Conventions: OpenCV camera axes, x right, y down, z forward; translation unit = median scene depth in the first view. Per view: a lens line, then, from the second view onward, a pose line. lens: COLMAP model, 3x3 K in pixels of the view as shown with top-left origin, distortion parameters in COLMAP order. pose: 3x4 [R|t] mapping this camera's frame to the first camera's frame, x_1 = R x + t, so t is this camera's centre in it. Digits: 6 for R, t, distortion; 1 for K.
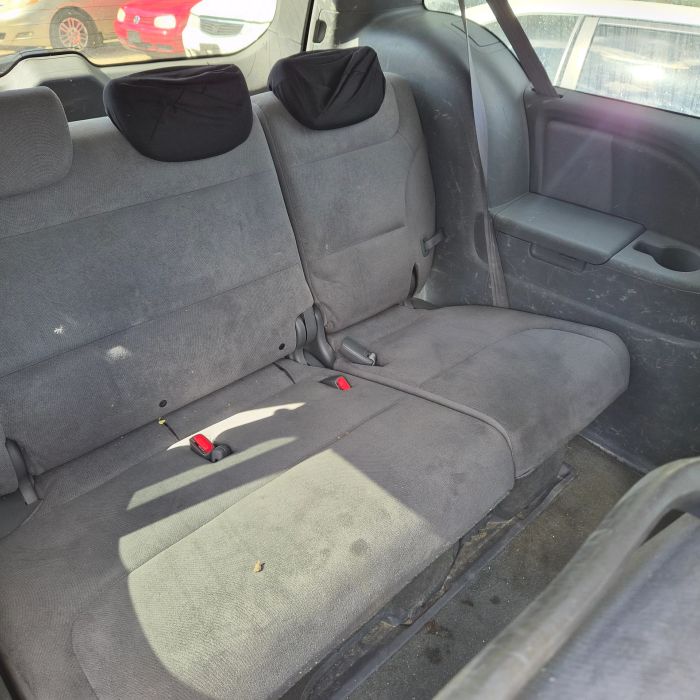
lens RADIAL K [[621.2, 0, 350.0], [0, 621.2, 350.0], [0, 0, 1]] dist [0.097125, -0.091140]
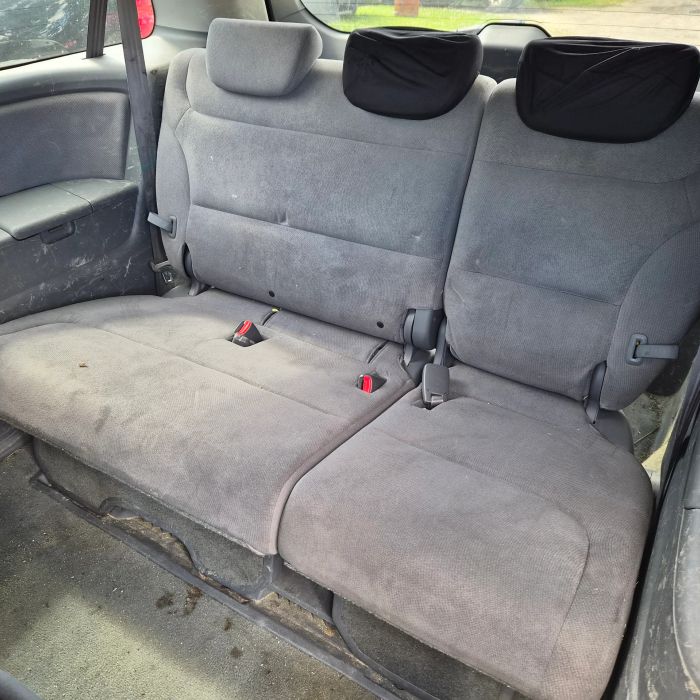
lens RADIAL K [[621.2, 0, 350.0], [0, 621.2, 350.0], [0, 0, 1]] dist [0.097125, -0.091140]
pose [[0.256080, 0.503110, -0.825411, 0.762940], [-0.519263, 0.791821, 0.321537, -0.285450], [0.815346, 0.346266, 0.464016, 0.573027]]
